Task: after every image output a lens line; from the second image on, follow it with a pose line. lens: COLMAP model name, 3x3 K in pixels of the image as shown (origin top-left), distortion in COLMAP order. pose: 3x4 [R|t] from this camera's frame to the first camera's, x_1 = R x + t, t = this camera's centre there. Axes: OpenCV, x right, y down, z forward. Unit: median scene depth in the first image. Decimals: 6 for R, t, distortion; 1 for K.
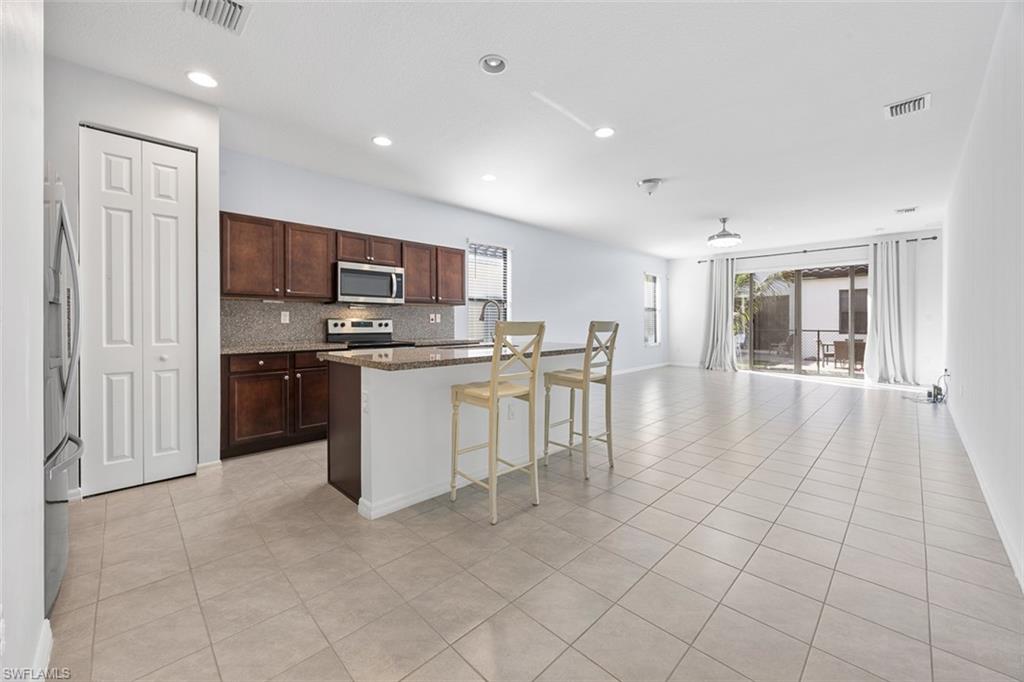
lens RADIAL K [[397.6, 0, 512.4], [0, 397.6, 321.9], [0, 0, 1]] dist [-0.001503, -0.000104]
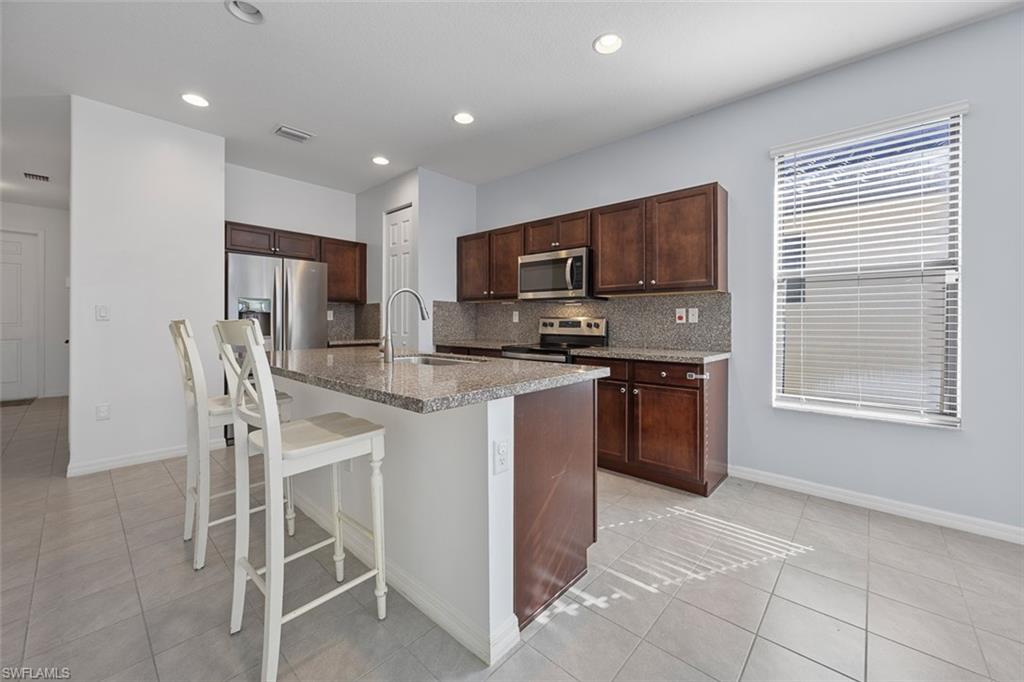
lens RADIAL K [[397.6, 0, 512.4], [0, 397.6, 321.9], [0, 0, 1]] dist [-0.001503, -0.000104]
pose [[0.052516, 0.002066, -0.998618, 0.451385], [-0.003188, 0.999993, 0.001901, 0.000039], [0.998615, 0.003084, 0.052523, 0.843798]]
